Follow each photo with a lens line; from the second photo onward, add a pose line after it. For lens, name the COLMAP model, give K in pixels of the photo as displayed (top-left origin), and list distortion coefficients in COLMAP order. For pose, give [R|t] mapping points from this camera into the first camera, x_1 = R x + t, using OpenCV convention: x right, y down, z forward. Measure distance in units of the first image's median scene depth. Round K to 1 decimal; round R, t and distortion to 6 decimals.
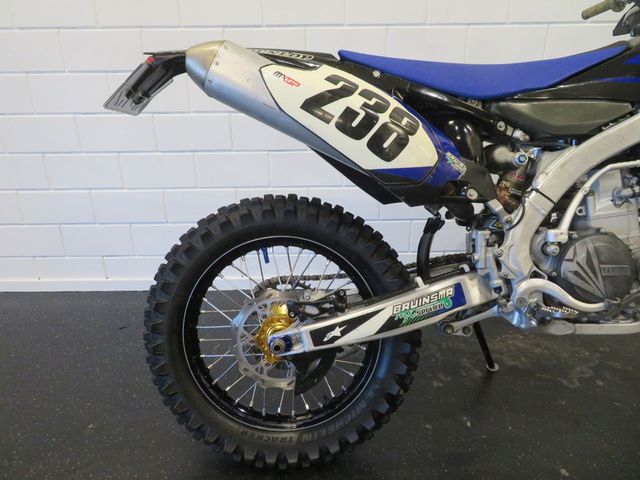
lens RADIAL K [[458.4, 0, 320.0], [0, 458.4, 240.0], [0, 0, 1]] dist [0.000938, 0.003953]
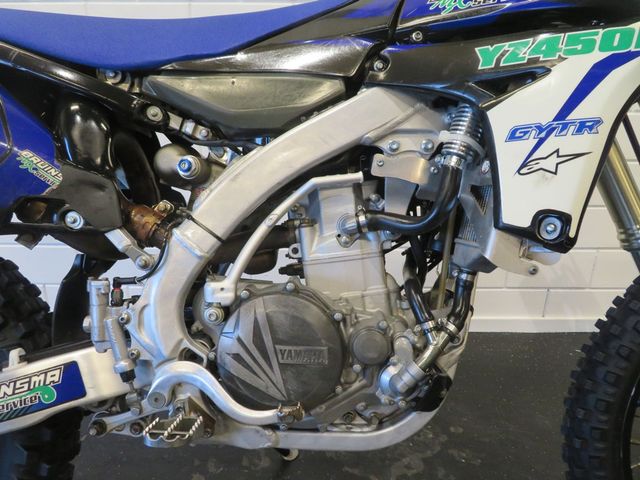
lens RADIAL K [[451.6, 0, 320.0], [0, 451.6, 240.0], [0, 0, 1]] dist [-0.005817, -0.000755]
pose [[0.999191, 0.027479, -0.029352, 0.646628], [-0.028582, 0.998875, -0.037846, -0.057455], [0.028279, 0.038654, 0.998852, 0.392283]]
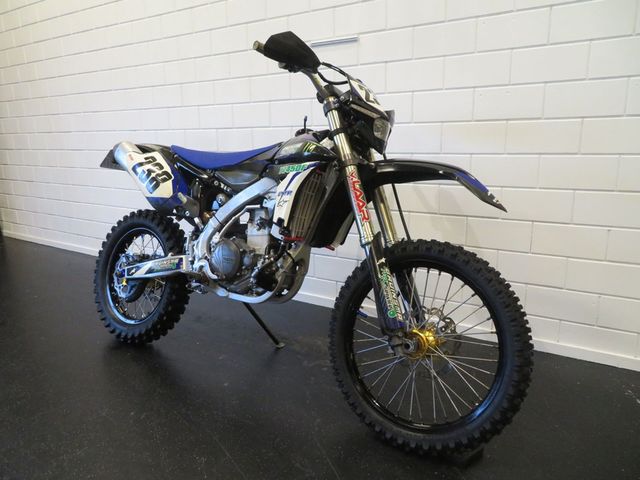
lens RADIAL K [[458.4, 0, 320.0], [0, 458.4, 240.0], [0, 0, 1]] dist [0.000938, 0.003953]
pose [[0.833868, 0.121222, -0.538488, 1.854920], [-0.198892, 0.976038, -0.088270, 0.074424], [0.514884, 0.180707, 0.837997, -0.370075]]
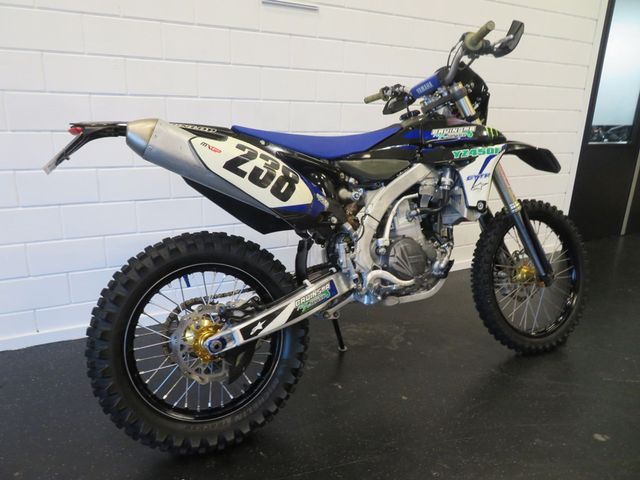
lens RADIAL K [[458.4, 0, 320.0], [0, 458.4, 240.0], [0, 0, 1]] dist [0.000938, 0.003953]
pose [[0.893578, -0.090034, 0.439786, -0.371627], [0.130819, 0.989386, -0.063256, 0.054422], [-0.429423, 0.114056, 0.895872, -0.327812]]
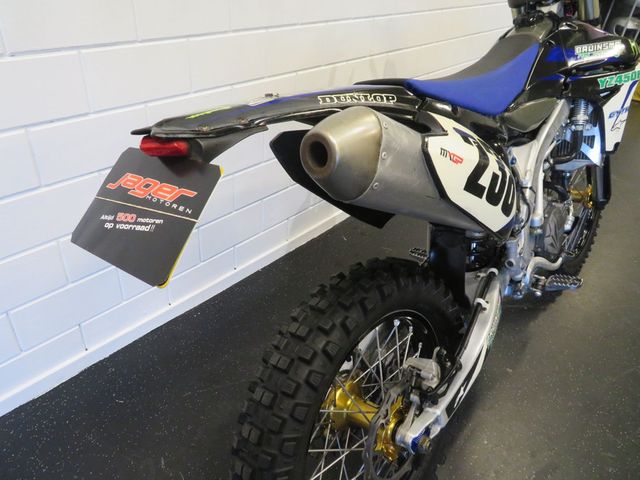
lens RADIAL K [[458.4, 0, 320.0], [0, 458.4, 240.0], [0, 0, 1]] dist [0.000938, 0.003953]
pose [[0.656610, -0.370250, 0.657099, -0.651657], [0.195016, 0.924933, 0.326293, -0.450512], [-0.728583, -0.086102, 0.679525, 0.577329]]
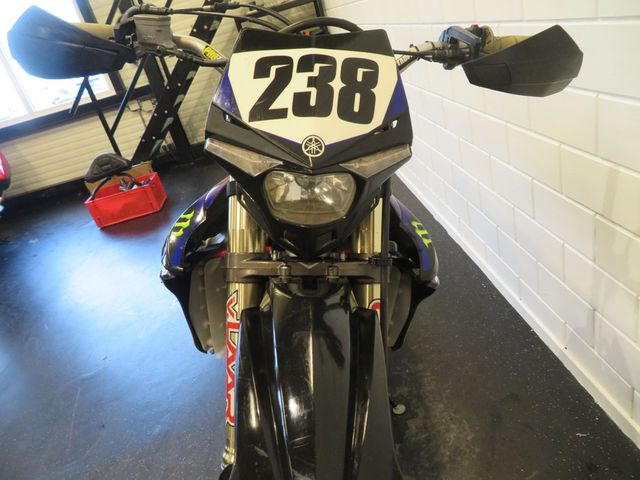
lens RADIAL K [[458.4, 0, 320.0], [0, 458.4, 240.0], [0, 0, 1]] dist [0.000938, 0.003953]
pose [[0.860608, -0.508101, -0.034463, -0.007857], [0.508142, 0.861234, -0.008219, -0.020674], [0.033857, -0.010439, 0.999372, 0.131030]]
